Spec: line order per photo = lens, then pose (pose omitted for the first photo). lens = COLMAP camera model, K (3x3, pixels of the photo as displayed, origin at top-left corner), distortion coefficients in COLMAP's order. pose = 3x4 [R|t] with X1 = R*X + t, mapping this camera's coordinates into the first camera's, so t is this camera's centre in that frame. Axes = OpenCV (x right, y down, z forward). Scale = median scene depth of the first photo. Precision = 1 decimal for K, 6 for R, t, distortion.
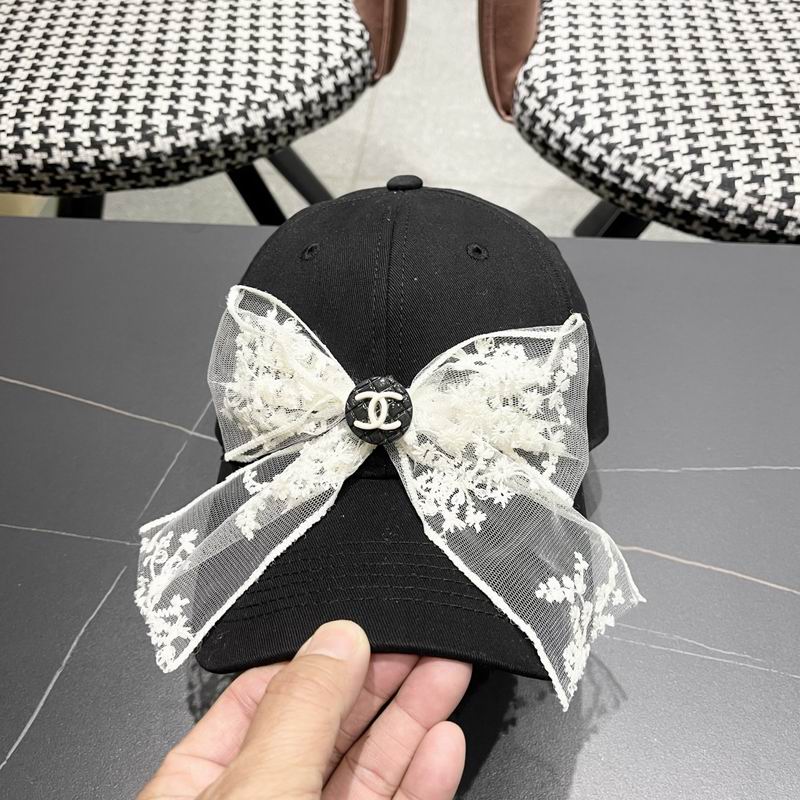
lens RADIAL K [[848.3, 0, 398.0], [0, 848.3, 410.2], [0, 0, 1]] dist [0.018789, 0.000000]
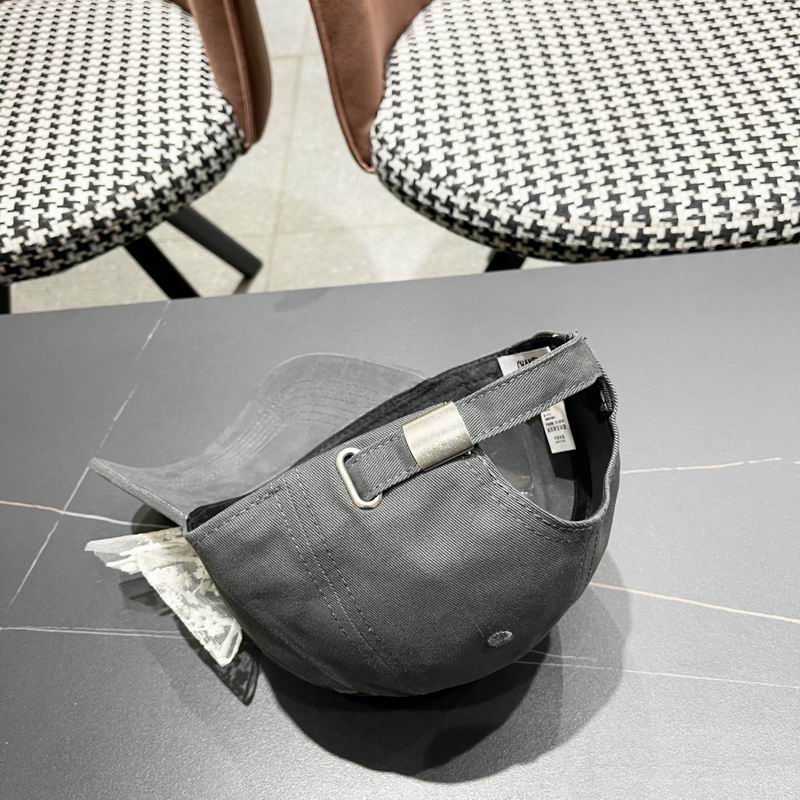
lens RADIAL K [[848.3, 0, 404.7], [0, 848.3, 403.2], [0, 0, 1]] dist [0.018789, 0.000000]
pose [[0.991595, -0.128479, 0.015264, 0.130261], [0.129060, 0.990541, -0.046609, -0.002322], [-0.009132, 0.048187, 0.998797, -0.042114]]
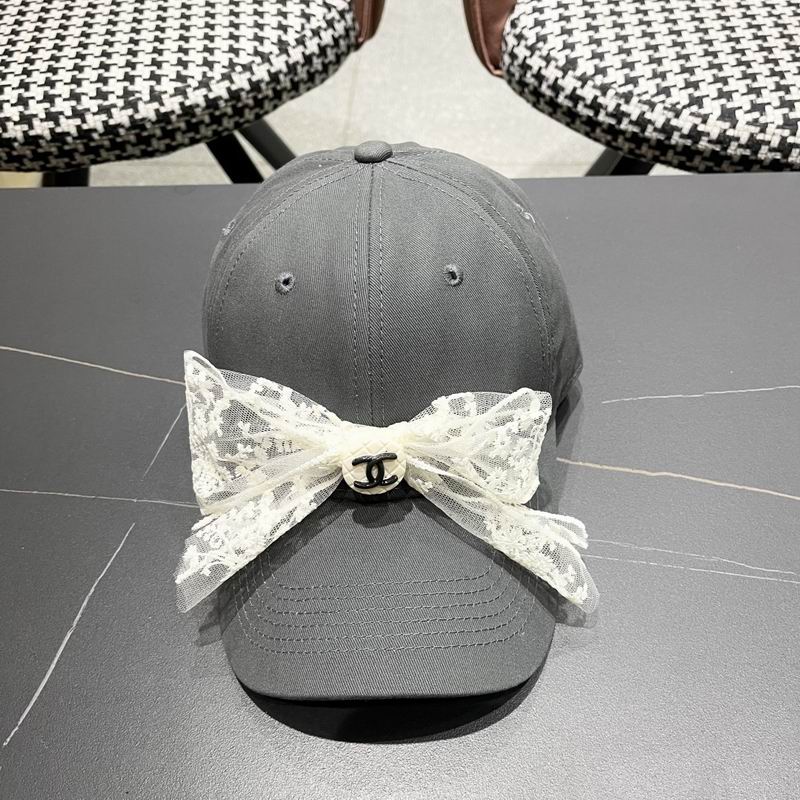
lens RADIAL K [[848.3, 0, 401.2], [0, 848.3, 404.9], [0, 0, 1]] dist [0.018789, 0.000000]
pose [[0.998296, -0.056684, 0.013878, -0.018108], [0.056920, 0.998230, -0.017258, 0.056602], [-0.012875, 0.018019, 0.999755, 0.028256]]
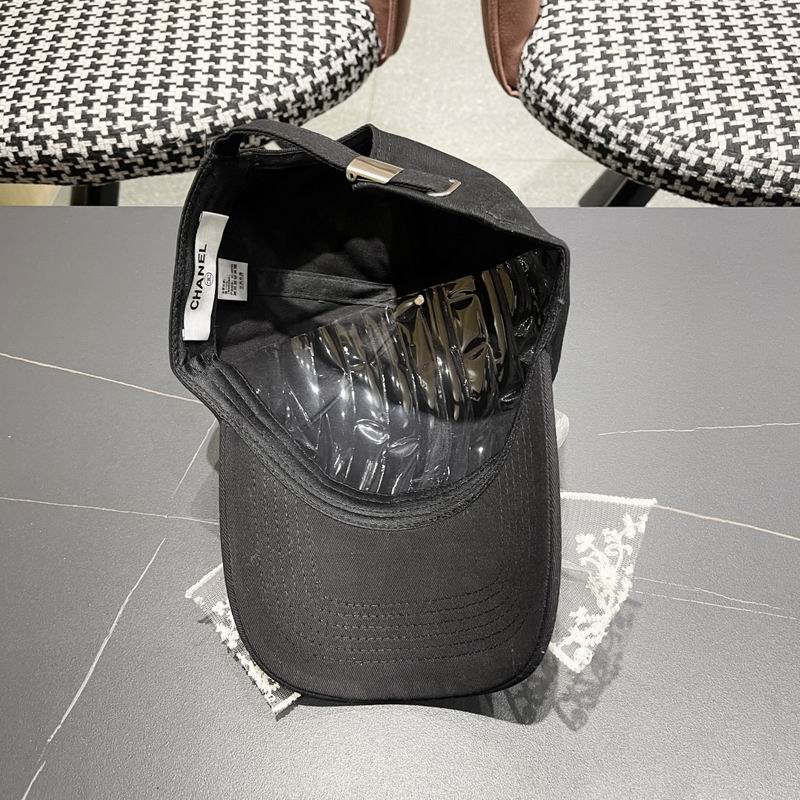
lens RADIAL K [[848.3, 0, 397.1], [0, 848.3, 396.6], [0, 0, 1]] dist [0.018789, 0.000000]
pose [[0.999406, -0.032682, -0.010955, -0.012217], [0.032781, 0.999423, 0.008918, 0.006973], [0.010657, -0.009272, 0.999900, -0.024378]]
